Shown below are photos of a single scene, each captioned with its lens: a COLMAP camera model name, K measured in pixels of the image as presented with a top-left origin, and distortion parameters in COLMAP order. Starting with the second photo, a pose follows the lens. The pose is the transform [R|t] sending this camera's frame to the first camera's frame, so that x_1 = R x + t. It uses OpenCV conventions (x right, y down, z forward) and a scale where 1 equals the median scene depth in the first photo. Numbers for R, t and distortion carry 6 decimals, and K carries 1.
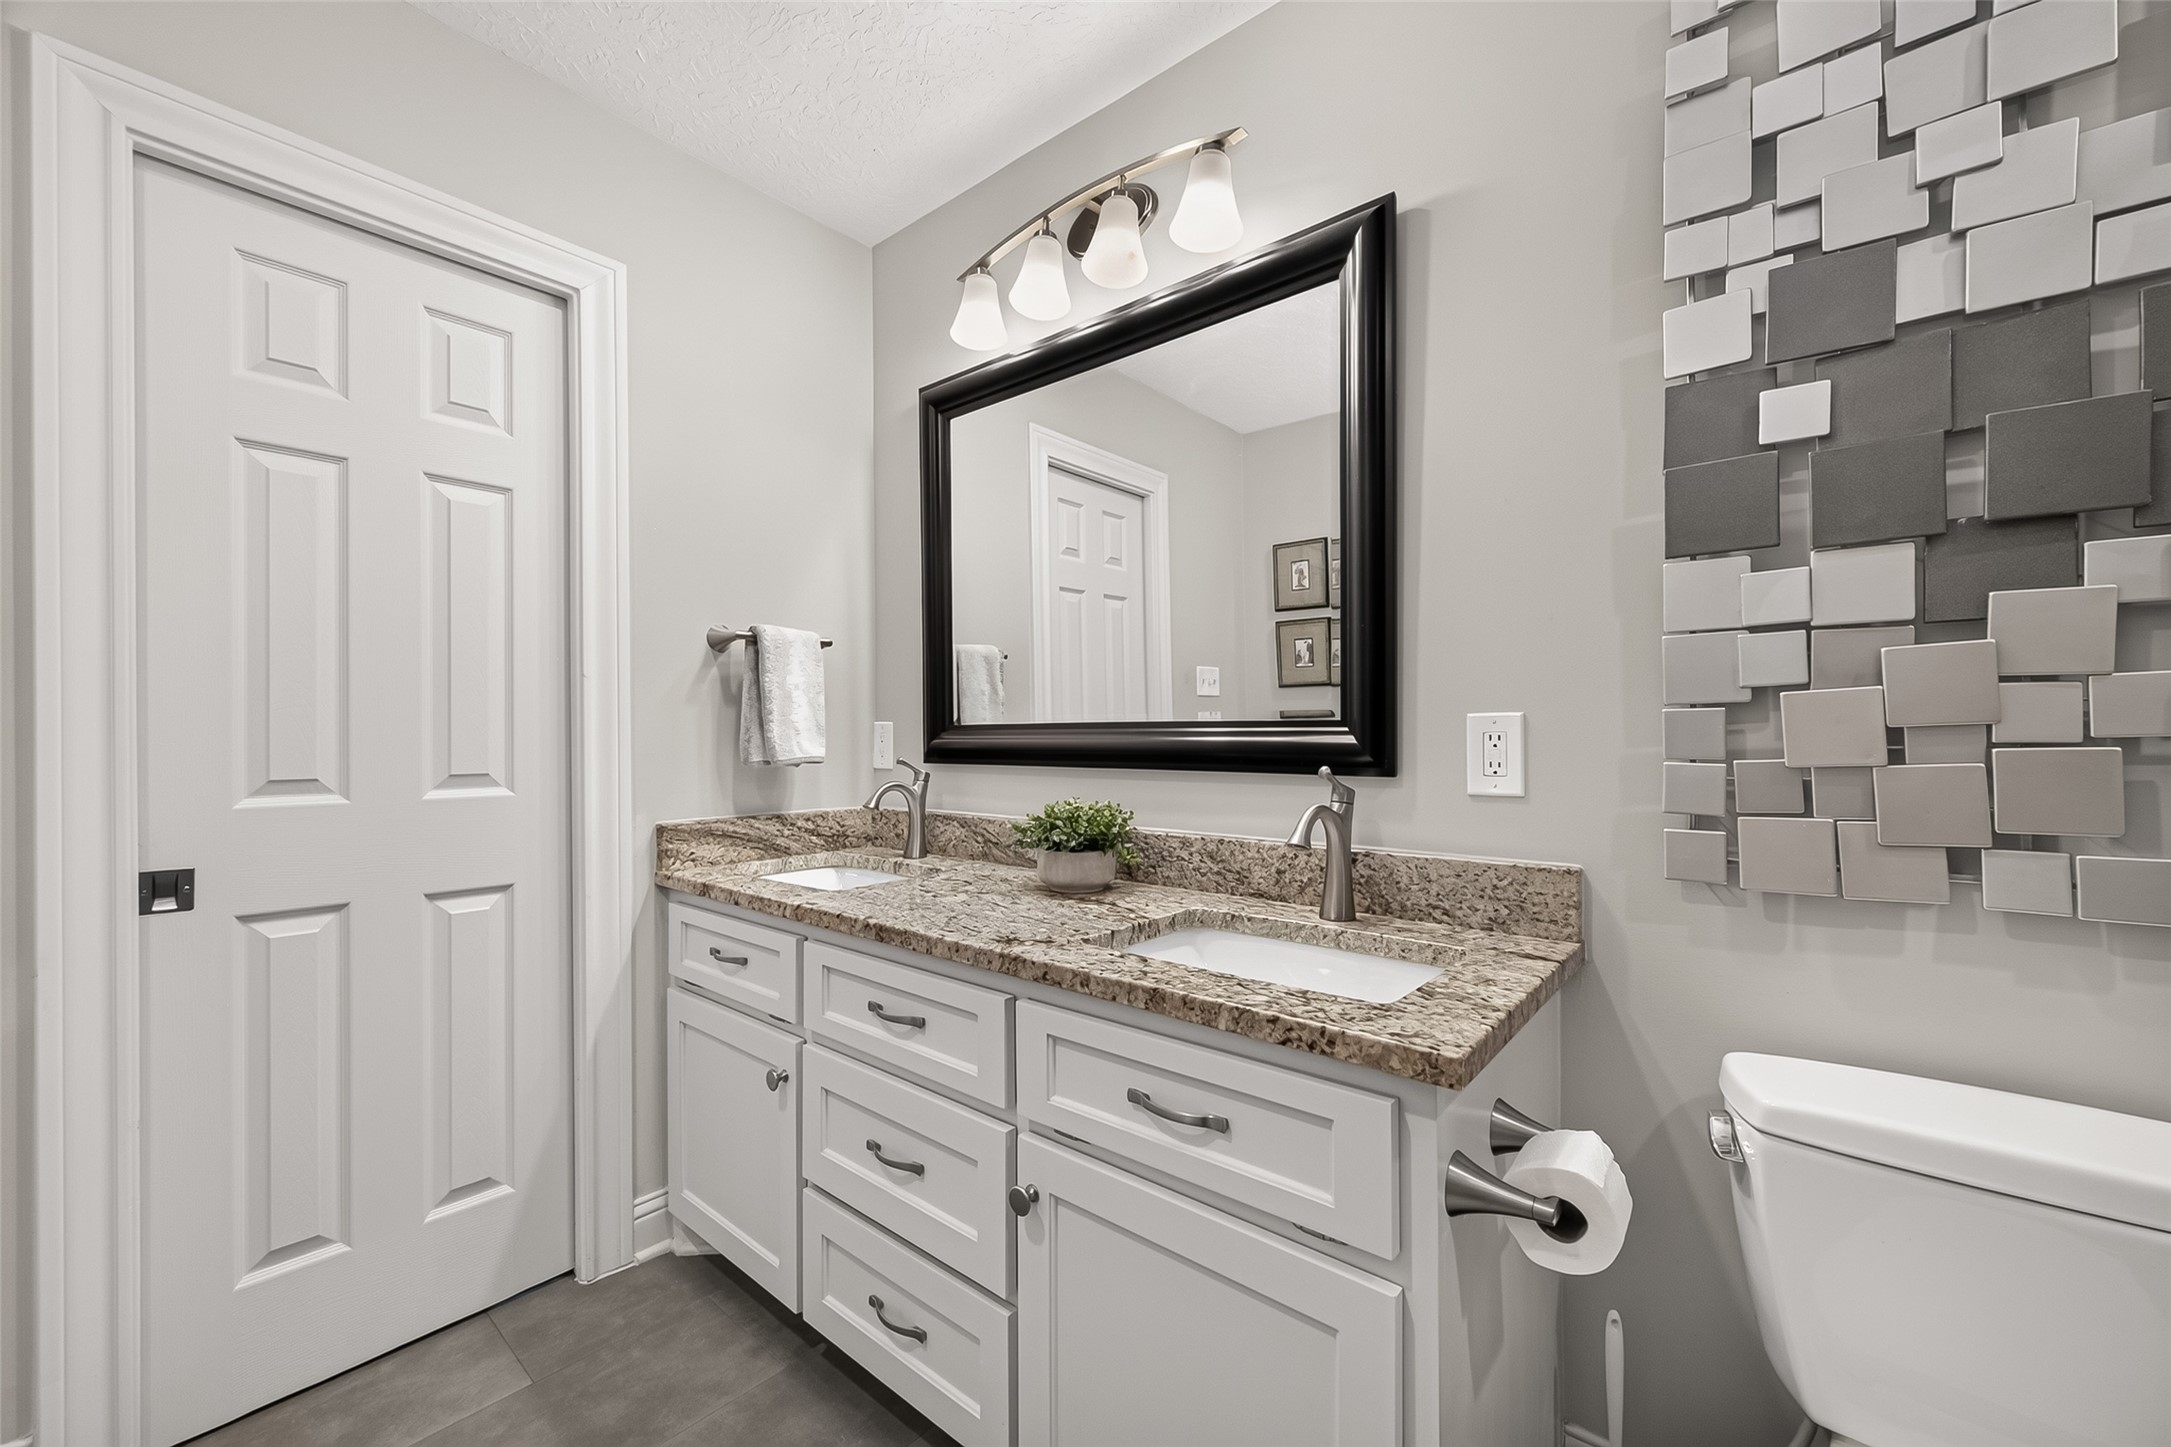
lens RADIAL K [[844.4, 0, 1095.8], [0, 844.4, 734.2], [0, 0, 1]] dist [0.006990, -0.002198]
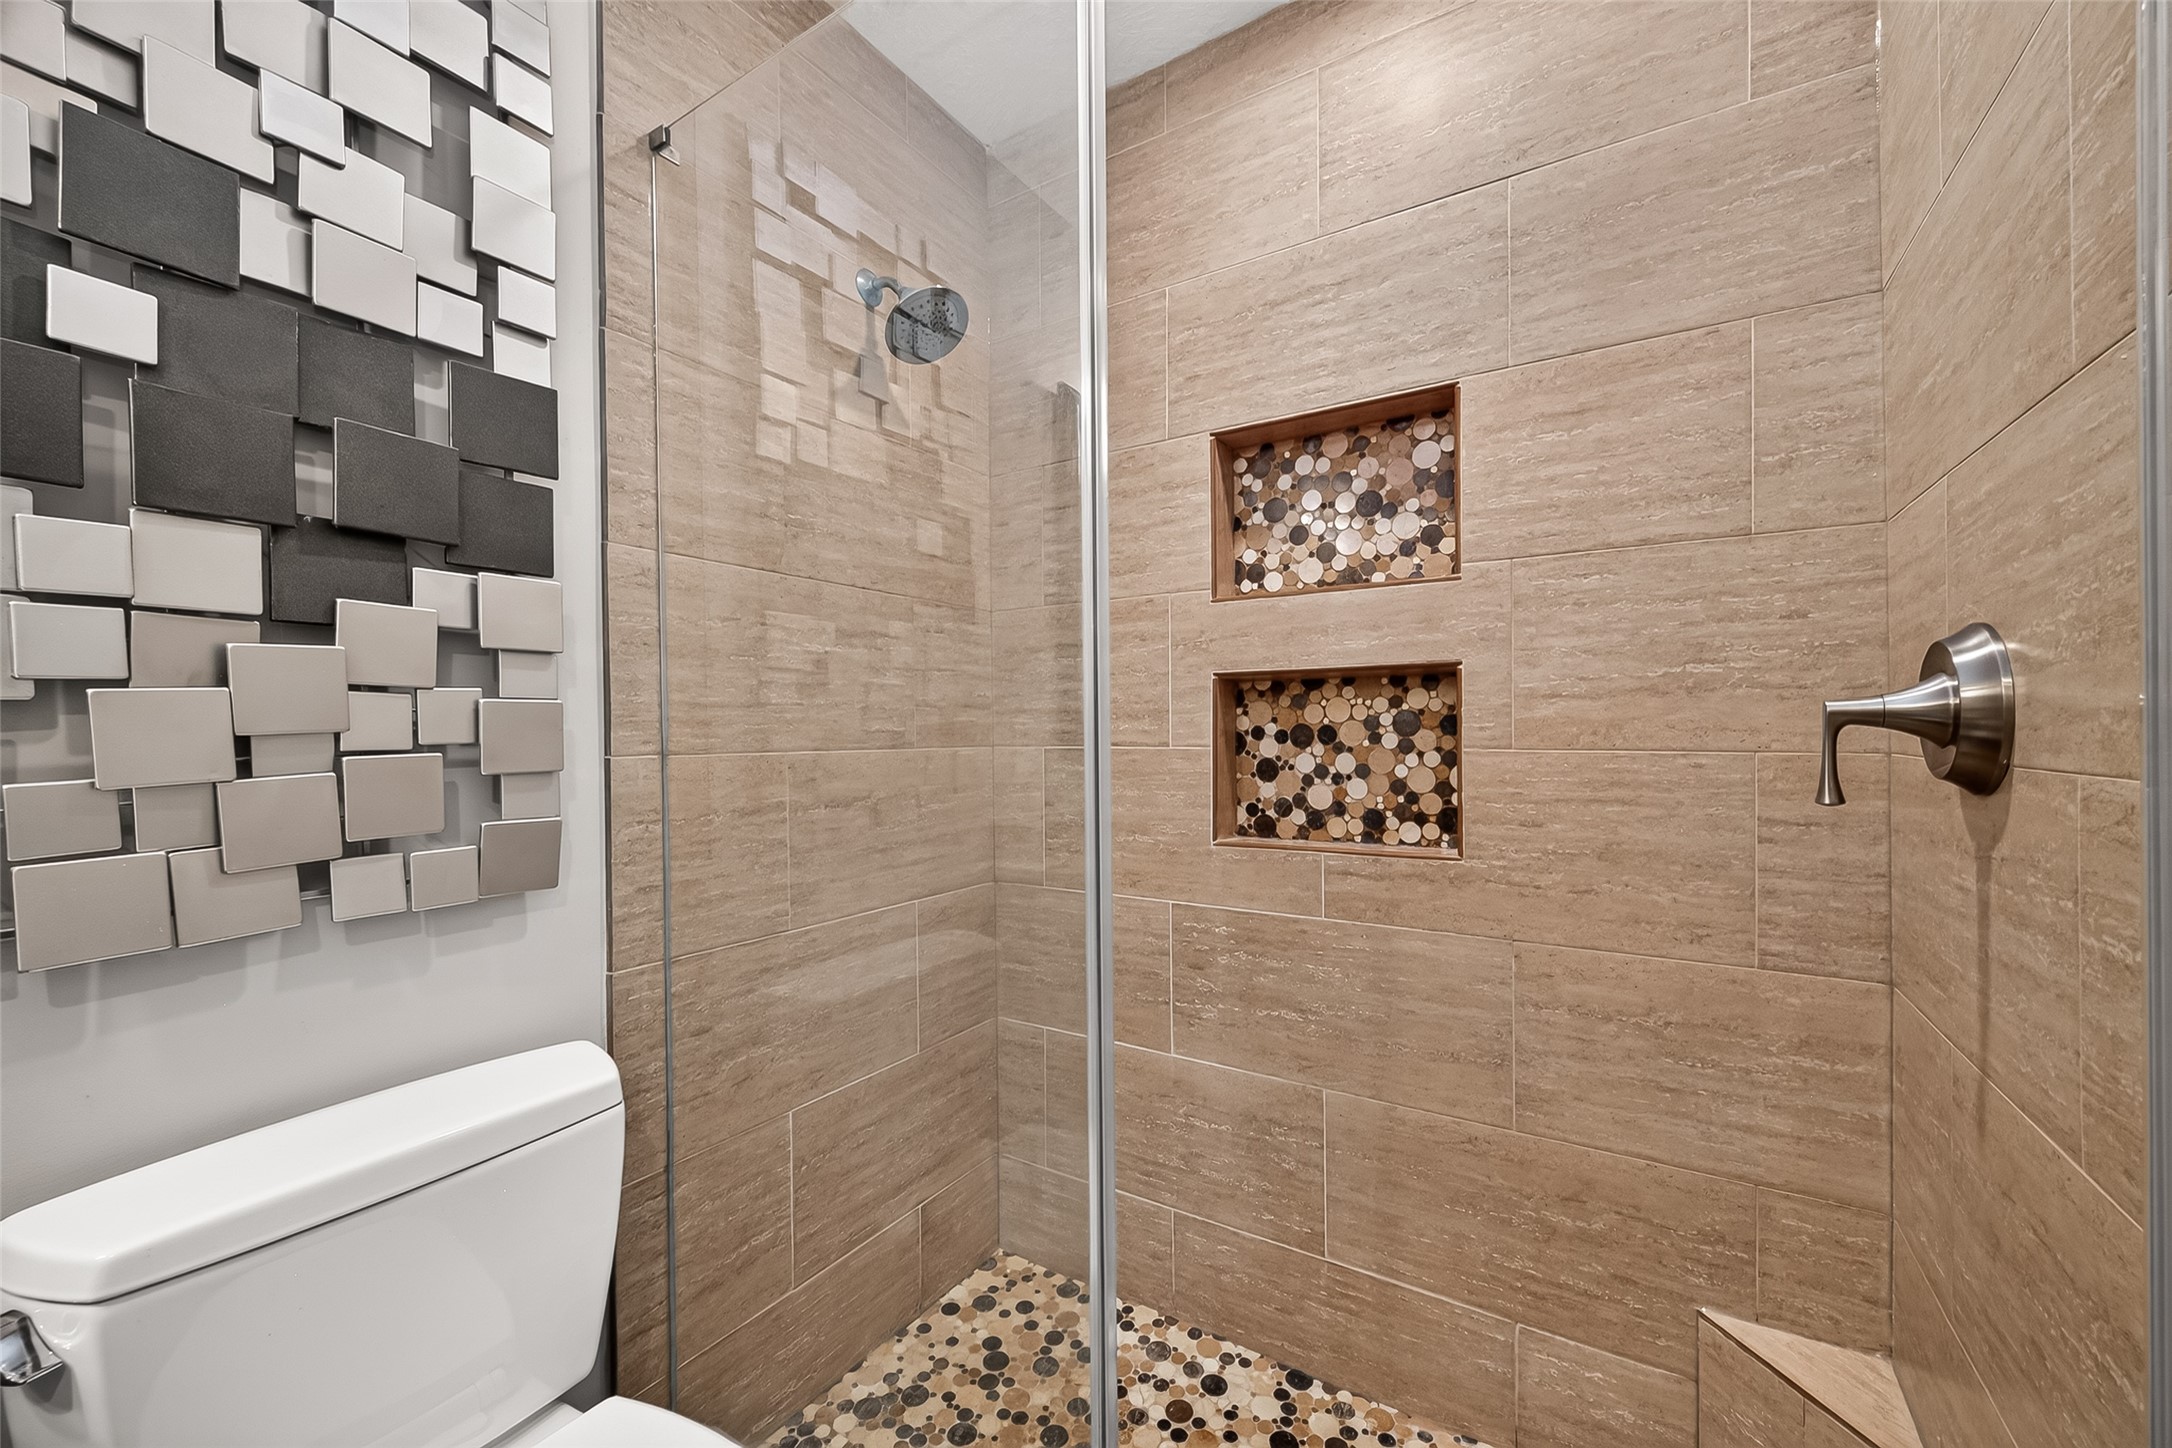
lens RADIAL K [[844.8, 0, 1090.3], [0, 844.8, 733.6], [0, 0, 1]] dist [0.006990, -0.002198]
pose [[-0.127714, 0.001484, 0.991810, -0.029429], [0.008197, 0.999966, -0.000441, -0.003141], [-0.991777, 0.008074, -0.127722, 0.228099]]
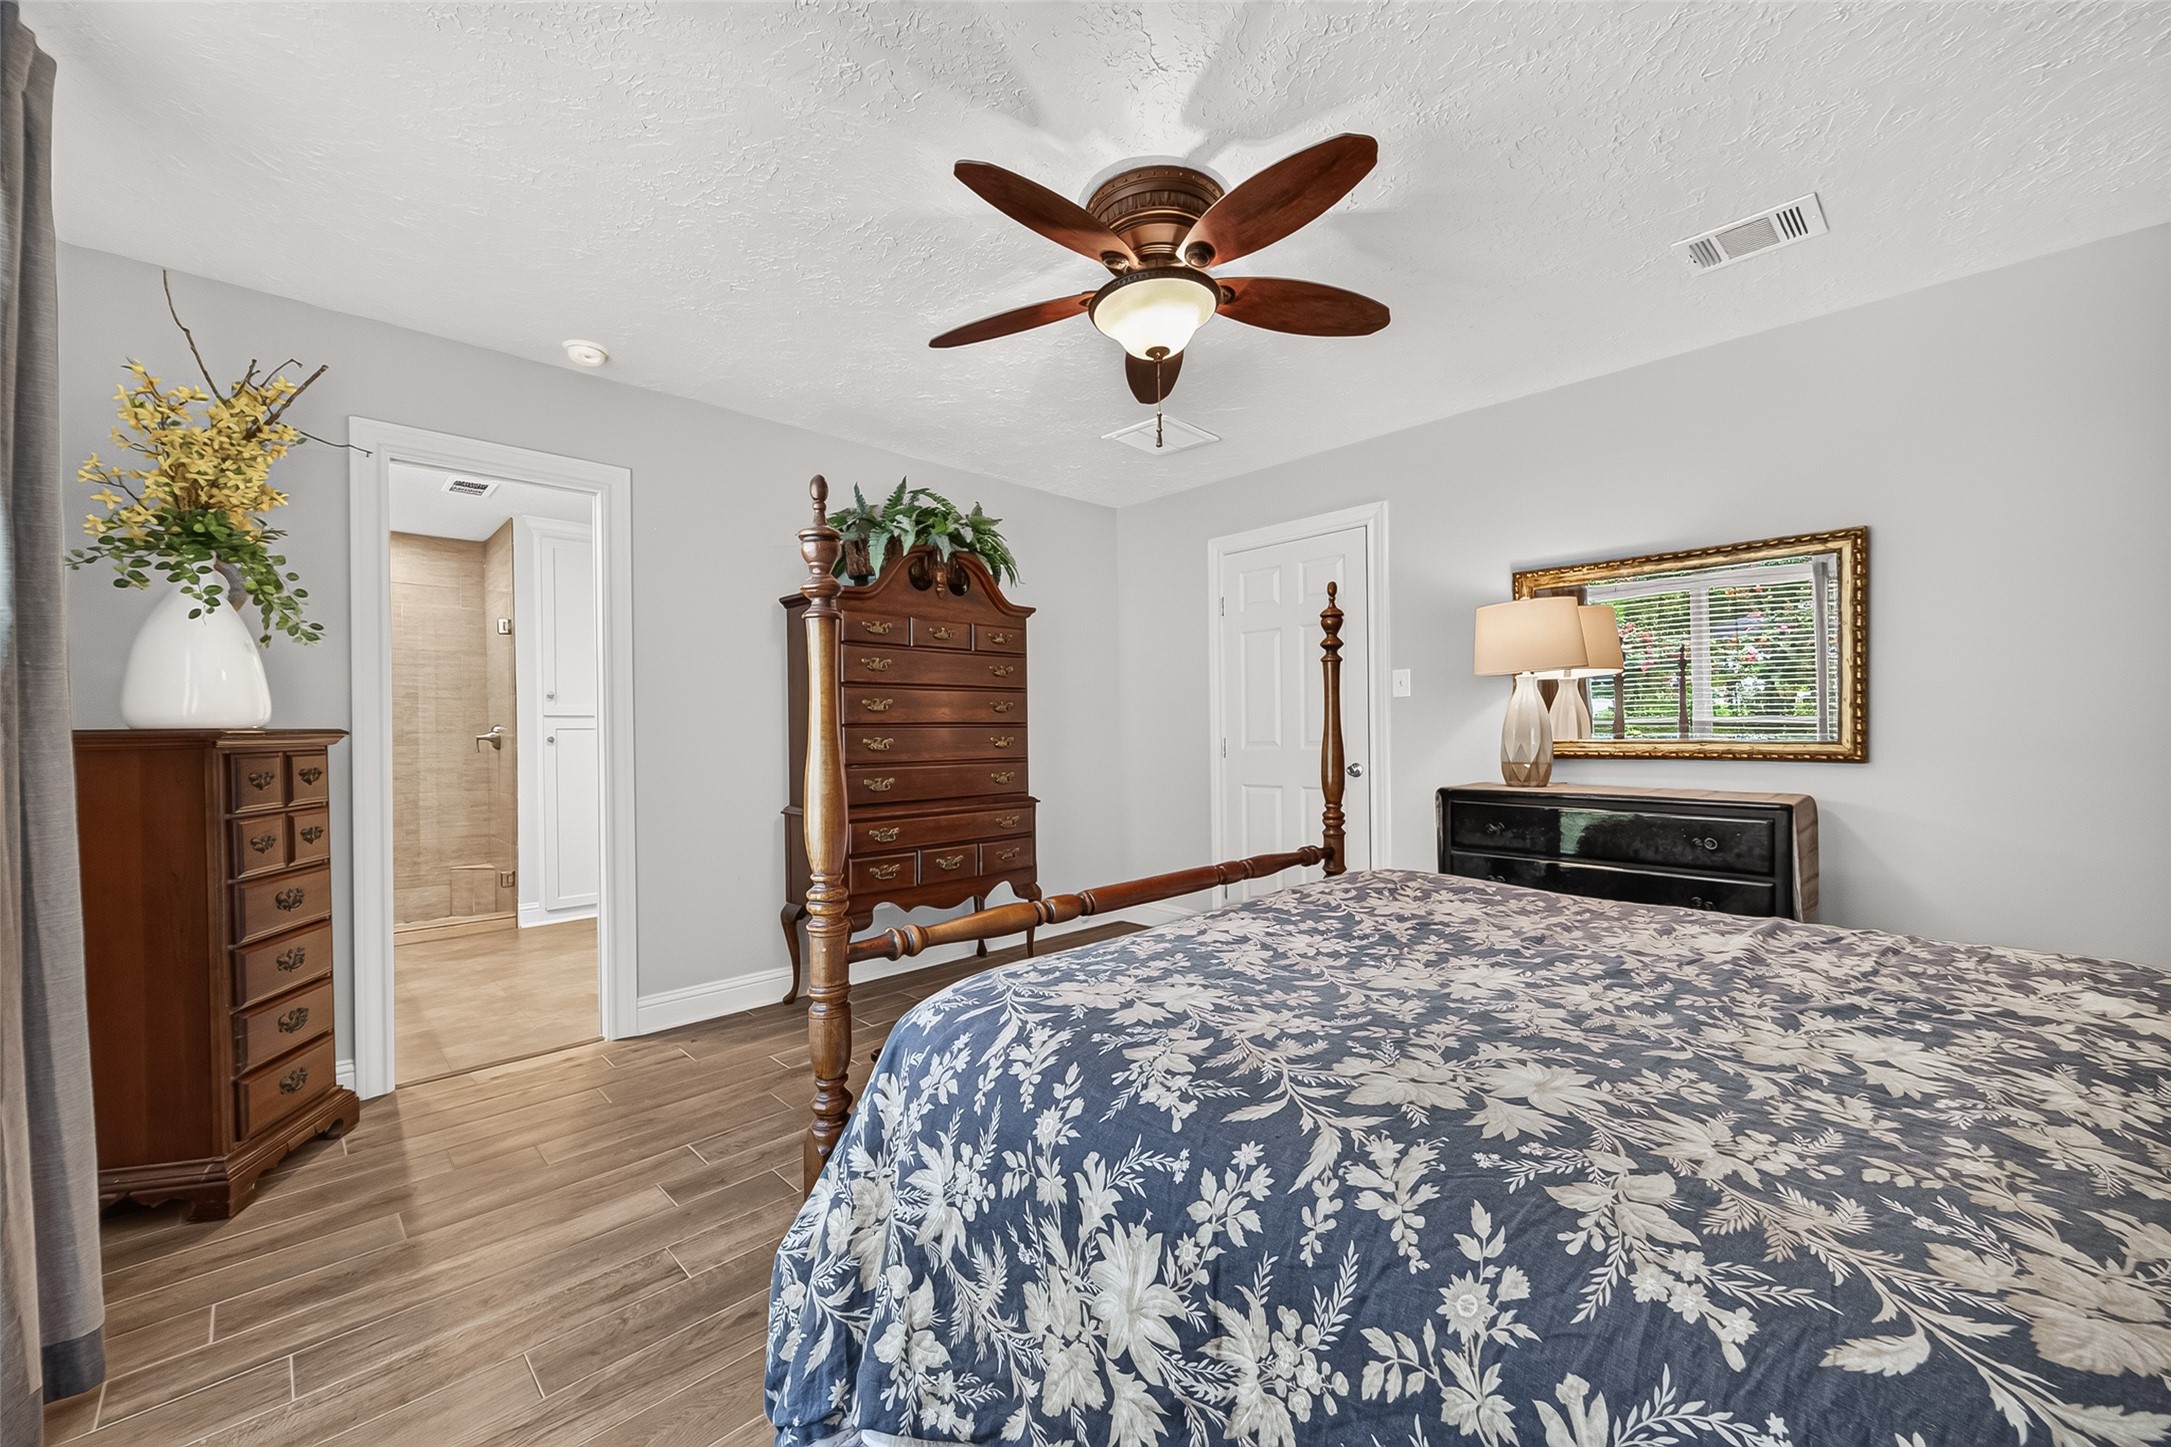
lens RADIAL K [[844.4, 0, 1068.6], [0, 844.4, 755.1], [0, 0, 1]] dist [0.006990, -0.002198]
pose [[-0.992565, 0.006128, 0.121560, -3.355858], [0.006902, 0.999959, 0.005945, 0.081021], [-0.121519, 0.006740, -0.992566, 3.925315]]
